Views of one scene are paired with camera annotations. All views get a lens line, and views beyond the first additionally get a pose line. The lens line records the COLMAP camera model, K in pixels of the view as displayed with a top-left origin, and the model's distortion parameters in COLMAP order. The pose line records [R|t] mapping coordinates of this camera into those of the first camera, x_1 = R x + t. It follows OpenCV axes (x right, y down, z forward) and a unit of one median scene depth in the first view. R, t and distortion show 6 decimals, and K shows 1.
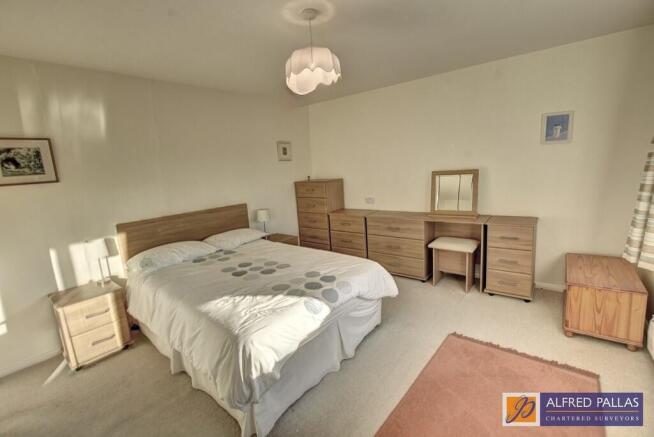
lens RADIAL K [[291.1, 0, 329.8], [0, 291.1, 214.0], [0, 0, 1]] dist [-0.022489, 0.002043]
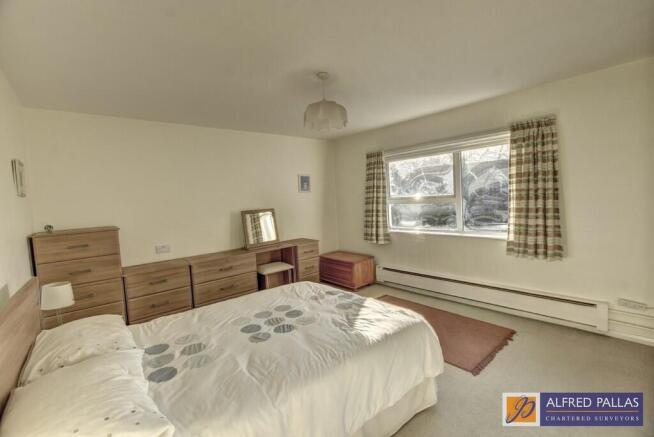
lens RADIAL K [[291.1, 0, 330.7], [0, 291.1, 217.8], [0, 0, 1]] dist [-0.022489, 0.002043]
pose [[0.178624, -0.011386, 0.983852, -0.871211], [0.200498, 0.979373, -0.025067, -0.028682], [-0.963273, 0.201738, 0.177223, 0.585411]]
